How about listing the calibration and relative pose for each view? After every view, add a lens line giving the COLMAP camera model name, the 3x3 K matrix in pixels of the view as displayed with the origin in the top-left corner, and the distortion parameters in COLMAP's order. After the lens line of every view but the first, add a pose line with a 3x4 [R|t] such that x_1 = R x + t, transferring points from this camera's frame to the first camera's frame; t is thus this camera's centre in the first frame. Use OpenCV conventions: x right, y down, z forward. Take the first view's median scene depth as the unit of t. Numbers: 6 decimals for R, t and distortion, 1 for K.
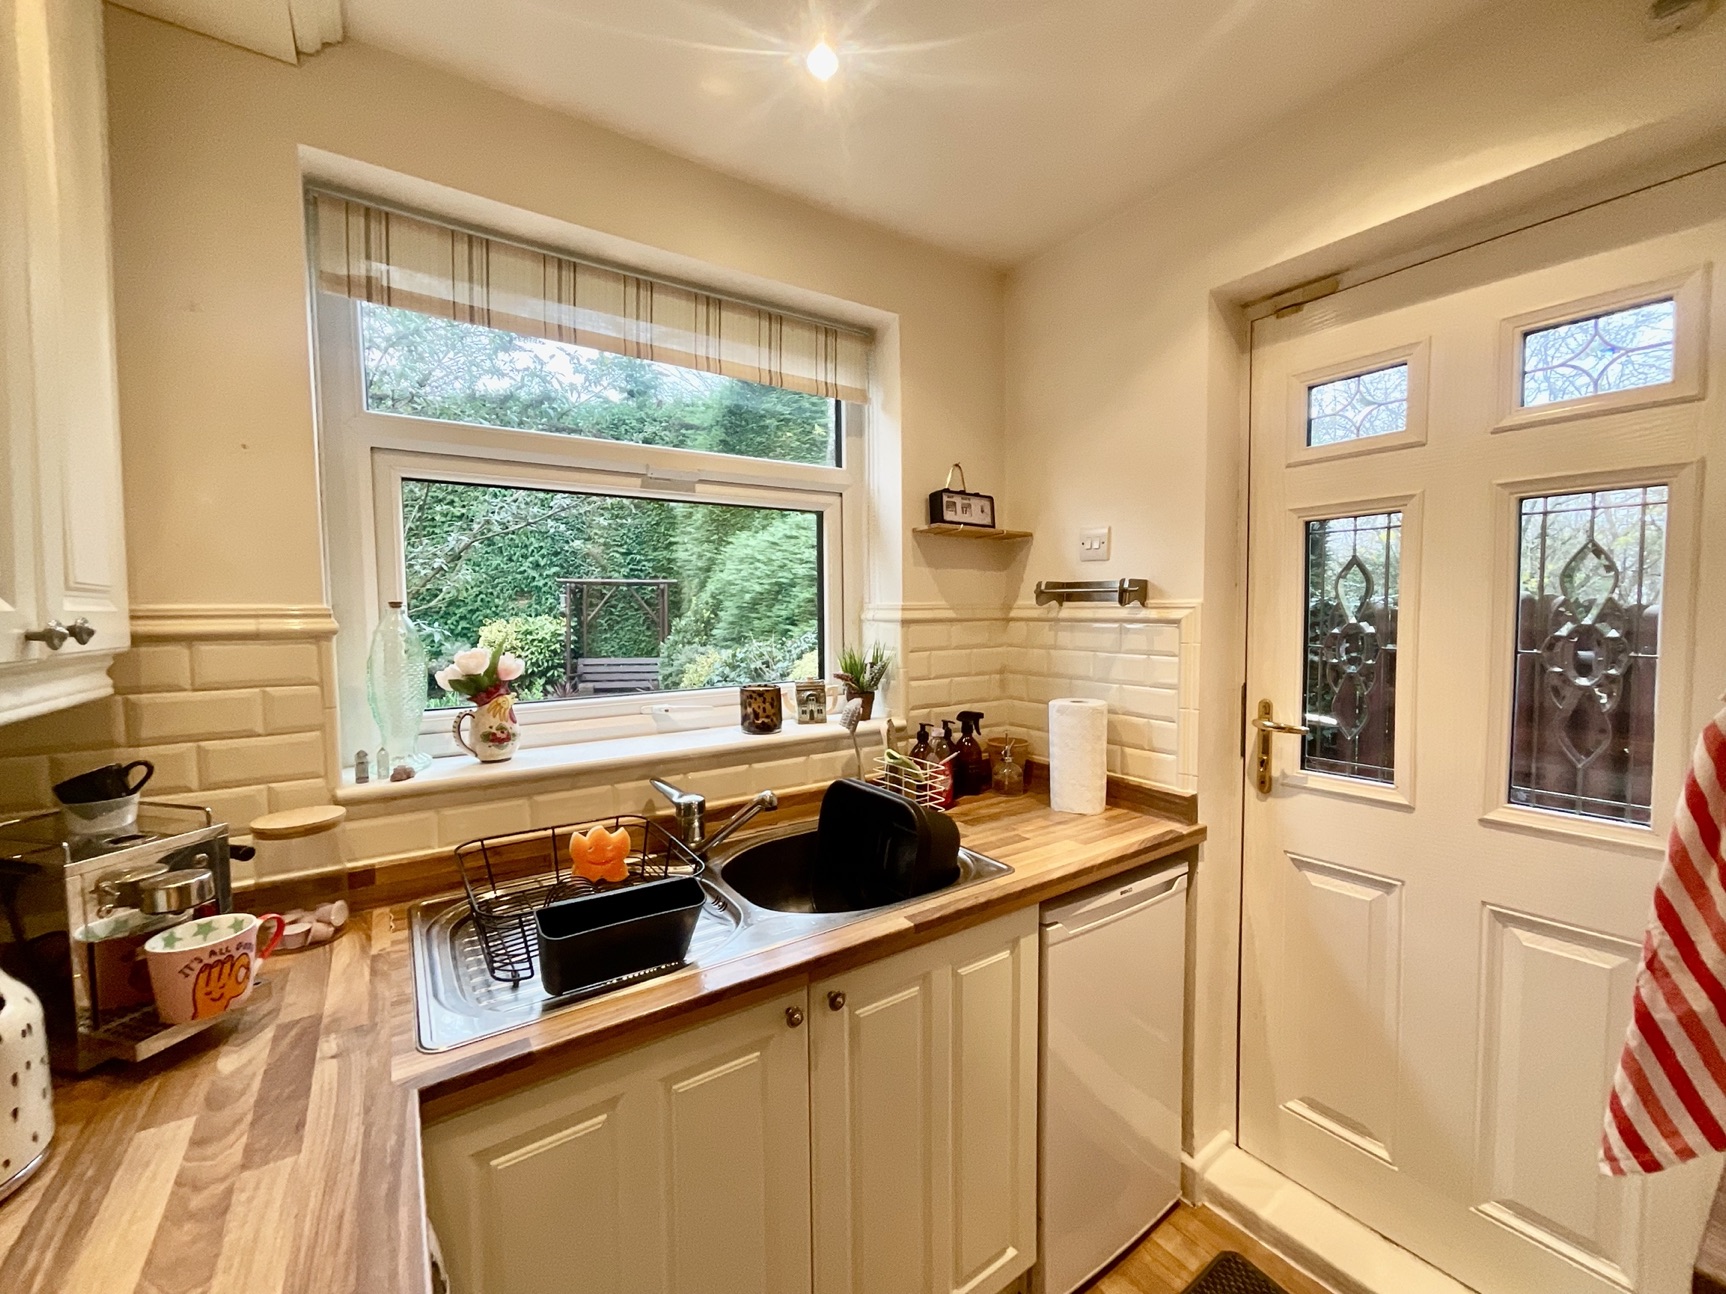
lens RADIAL K [[699.7, 0, 870.8], [0, 699.7, 650.7], [0, 0, 1]] dist [-0.001348, -0.000385]
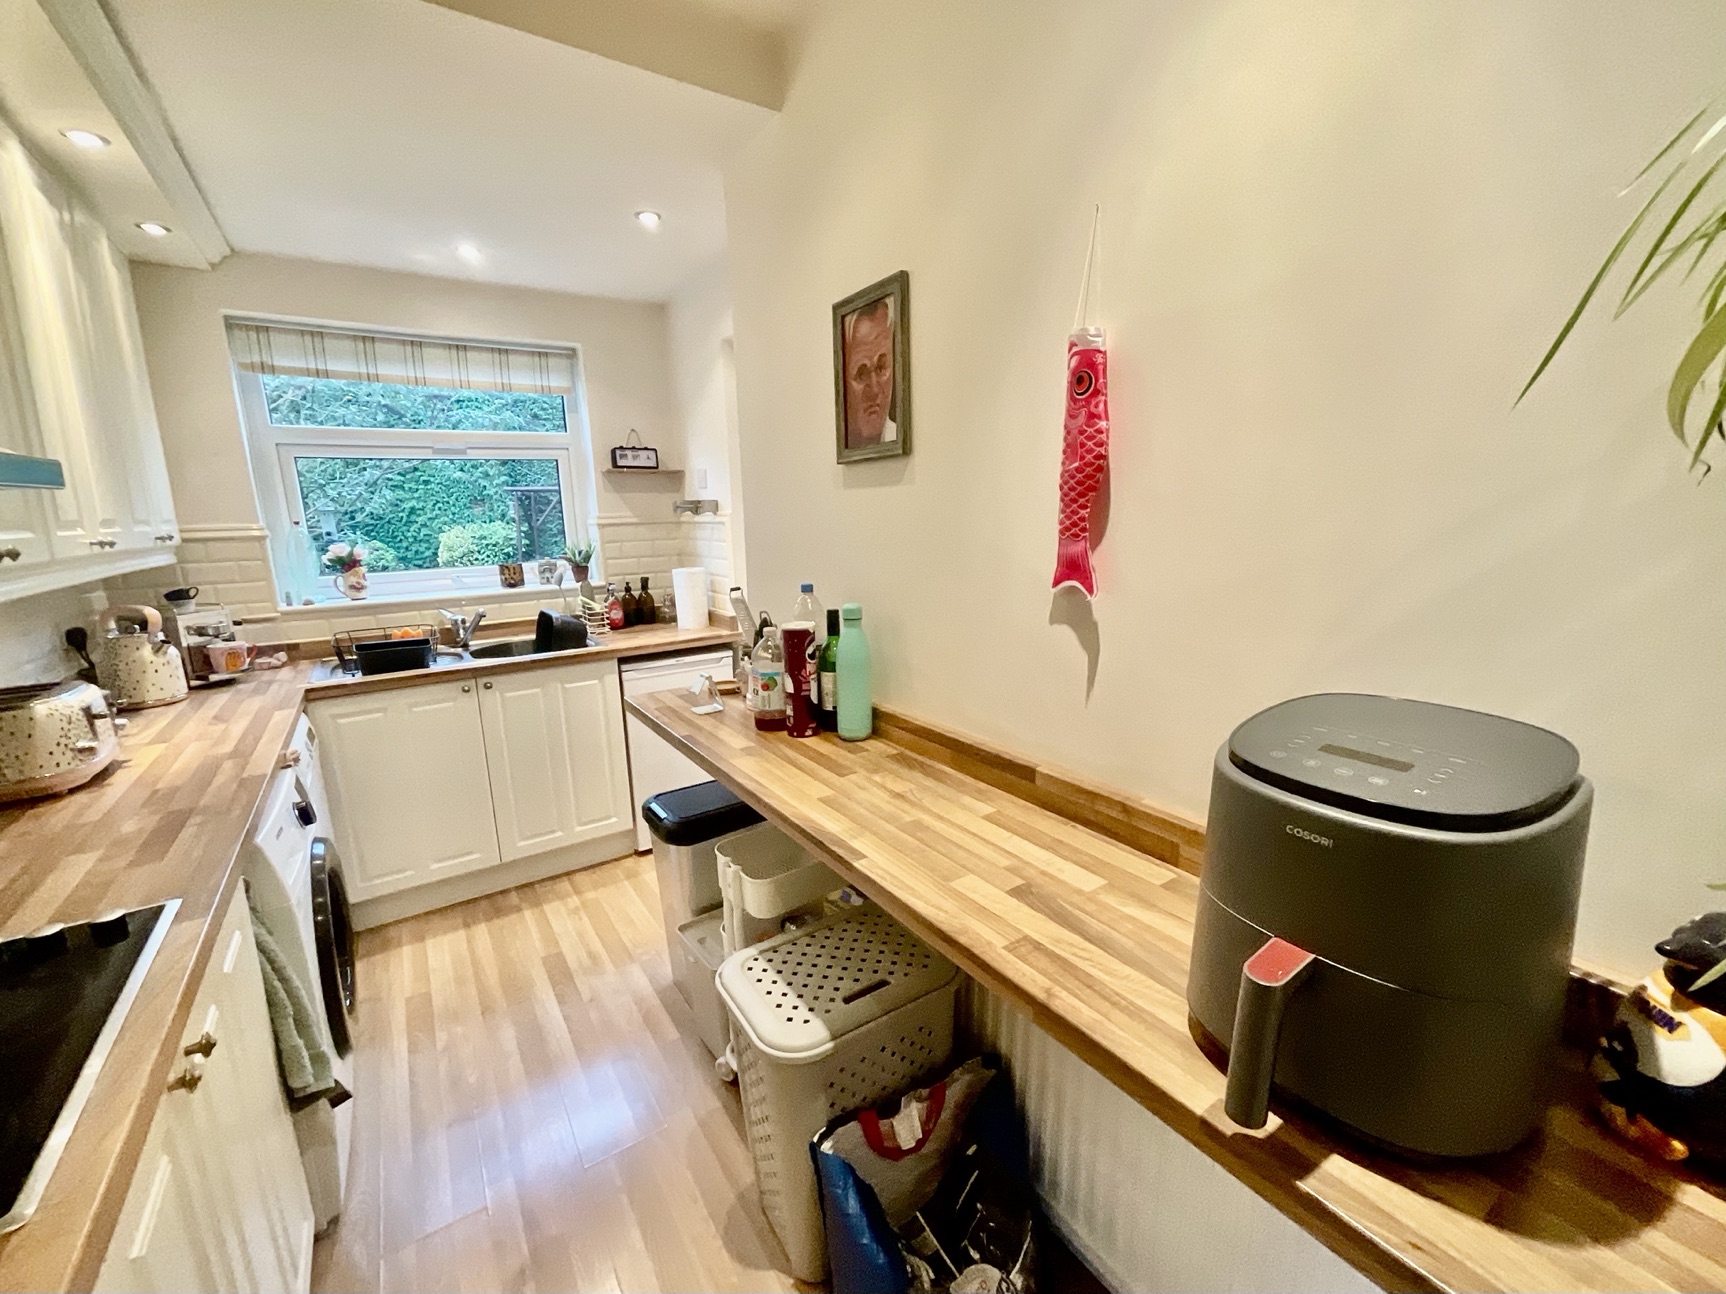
lens RADIAL K [[699.7, 0, 856.7], [0, 699.7, 648.2], [0, 0, 1]] dist [-0.001348, -0.000385]
pose [[0.999825, -0.016641, -0.008548, 0.937013], [0.017664, 0.990241, 0.138240, 0.042614], [0.006164, -0.138367, 0.990362, -1.033975]]
